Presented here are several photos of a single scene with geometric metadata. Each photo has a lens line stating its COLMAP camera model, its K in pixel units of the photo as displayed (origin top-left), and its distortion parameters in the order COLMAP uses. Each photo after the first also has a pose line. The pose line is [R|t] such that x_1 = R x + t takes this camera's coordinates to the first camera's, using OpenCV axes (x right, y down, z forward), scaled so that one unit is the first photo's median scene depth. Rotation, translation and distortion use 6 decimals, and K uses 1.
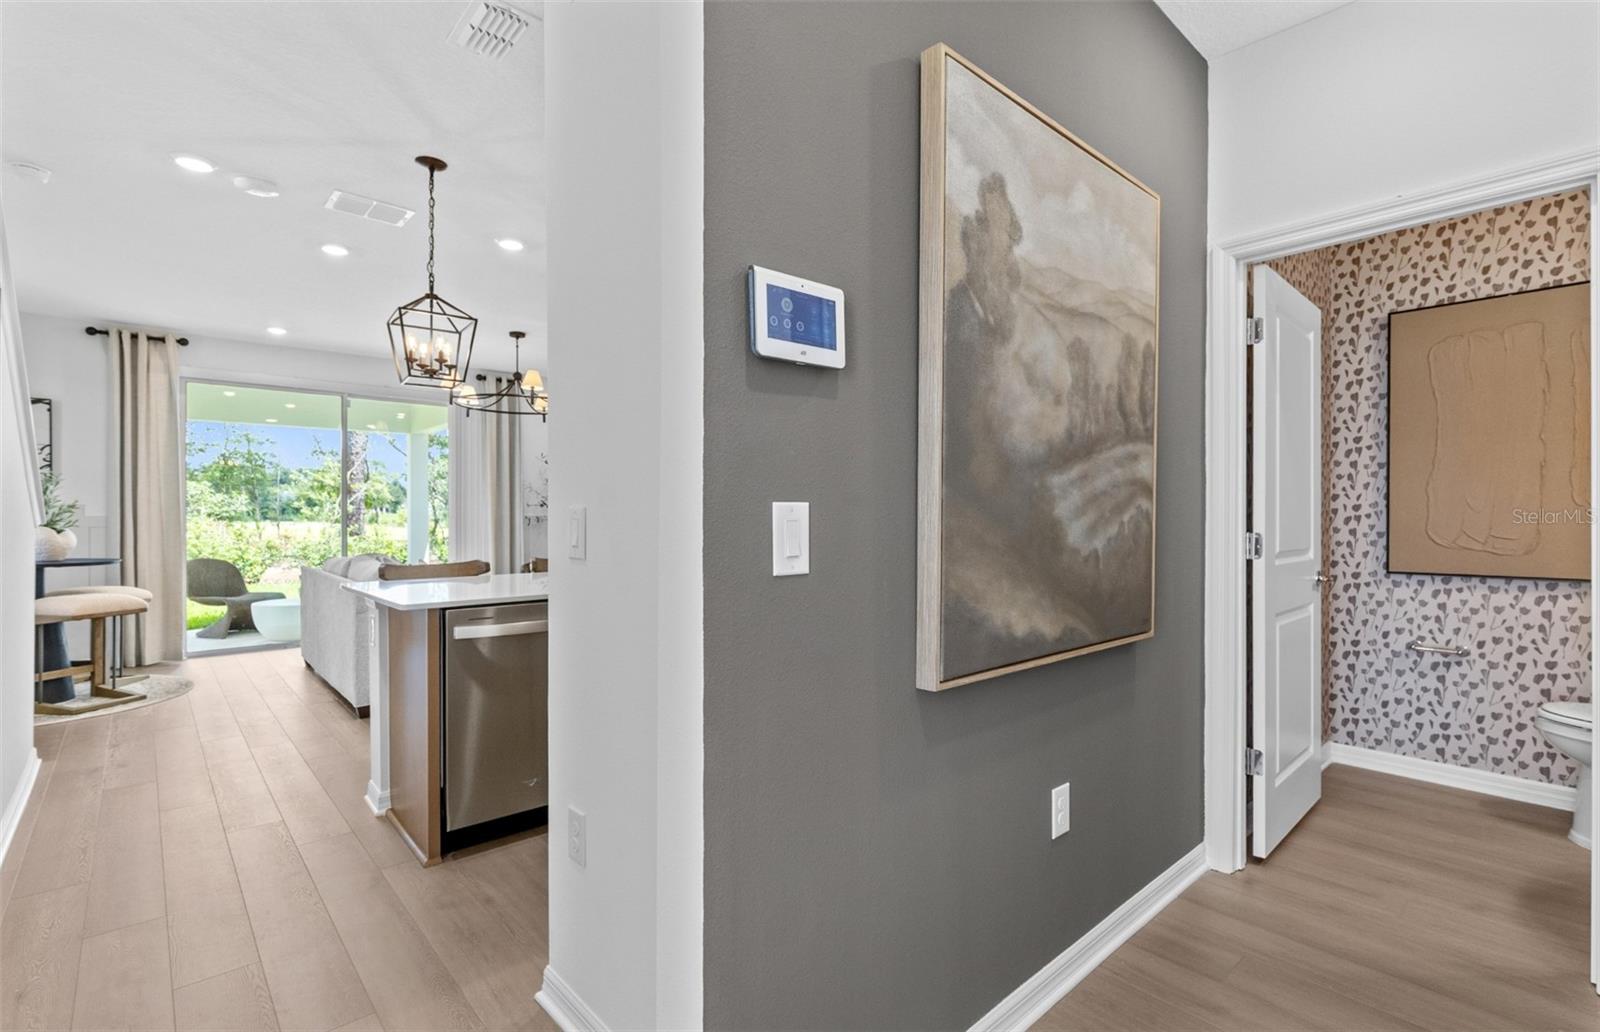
lens RADIAL K [[735.0, 0, 801.5], [0, 735.0, 510.6], [0, 0, 1]] dist [0.004602, -0.000059]
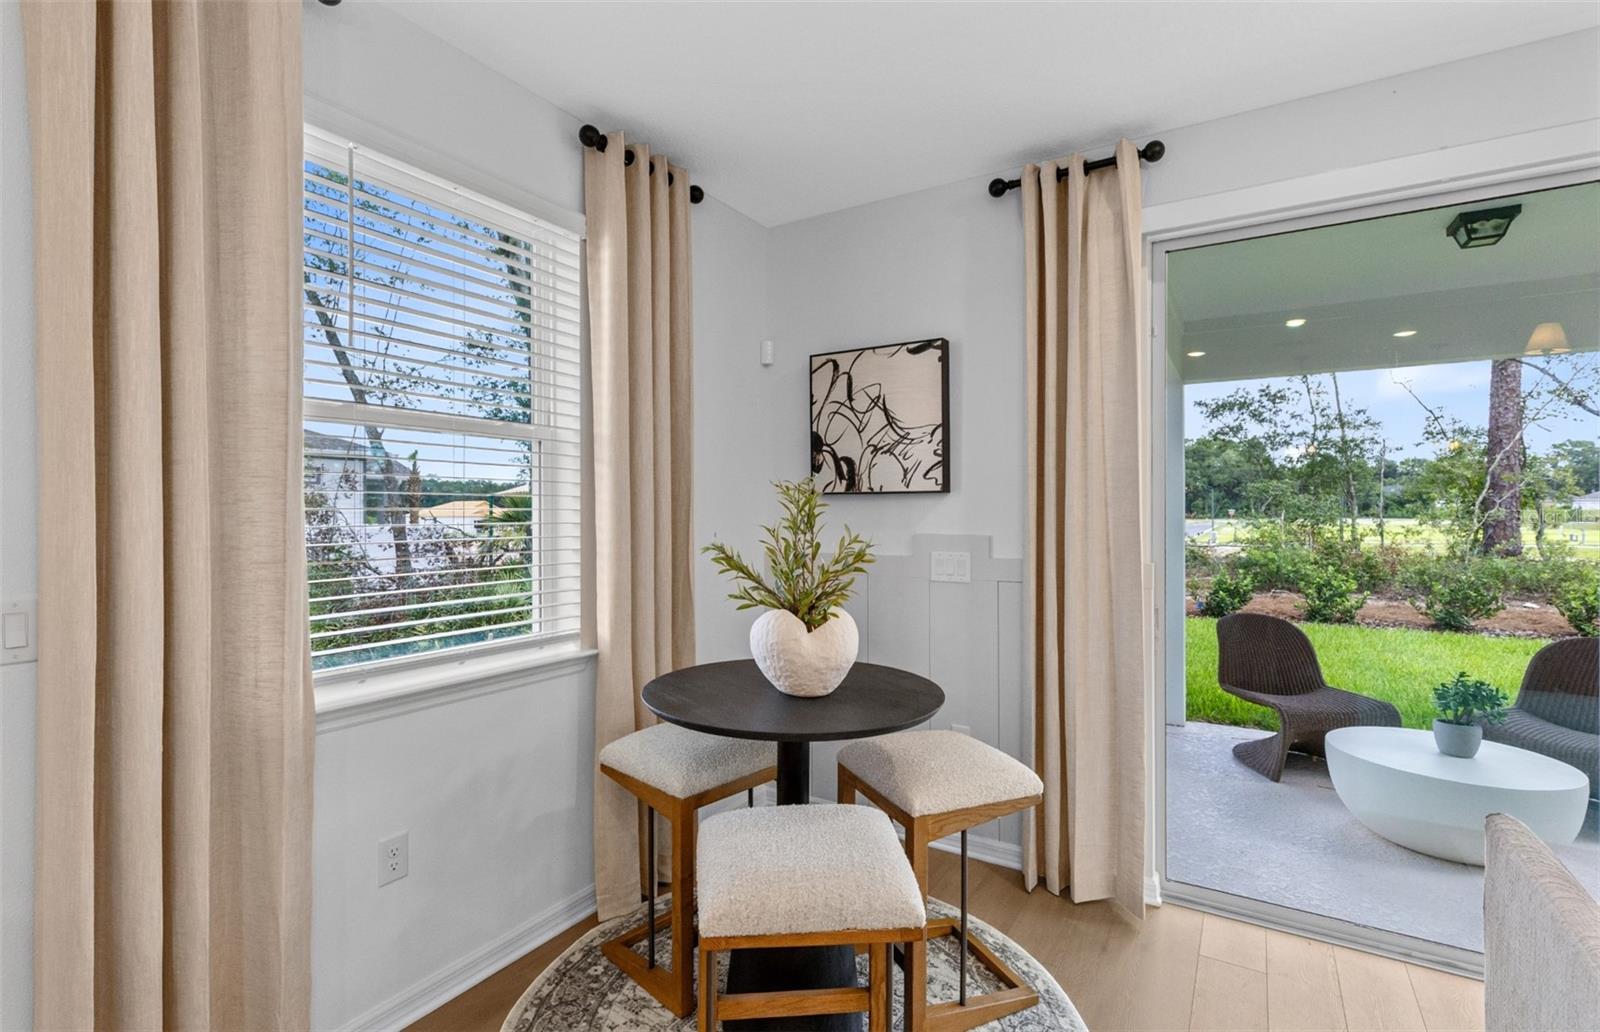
lens RADIAL K [[735.0, 0, 801.5], [0, 735.0, 510.6], [0, 0, 1]] dist [0.004602, -0.000059]
pose [[0.282935, 0.001238, -0.959138, -0.502048], [0.003509, 0.999991, 0.002326, -0.026189], [0.959133, -0.004024, 0.282928, 0.704398]]
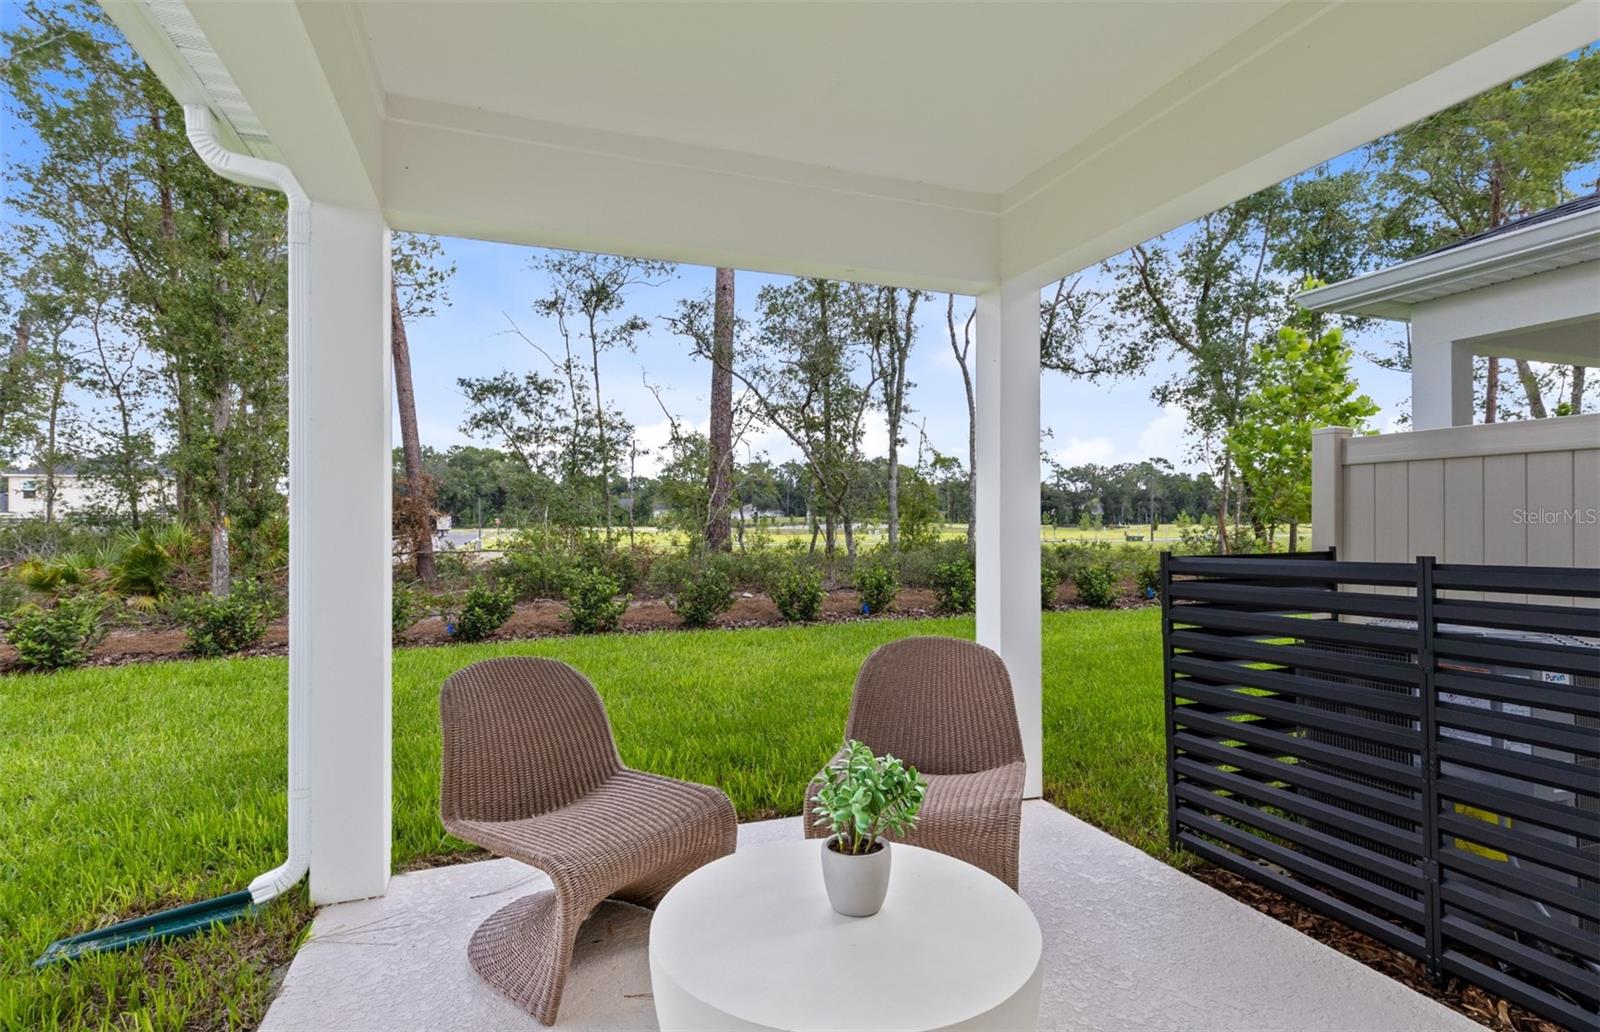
lens RADIAL K [[735.0, 0, 801.5], [0, 735.0, 510.6], [0, 0, 1]] dist [0.004602, -0.000059]
pose [[0.933977, -0.003495, -0.357316, -0.883102], [-0.001629, 0.999900, -0.014040, 0.016636], [0.357330, 0.013695, 0.933878, 1.131811]]
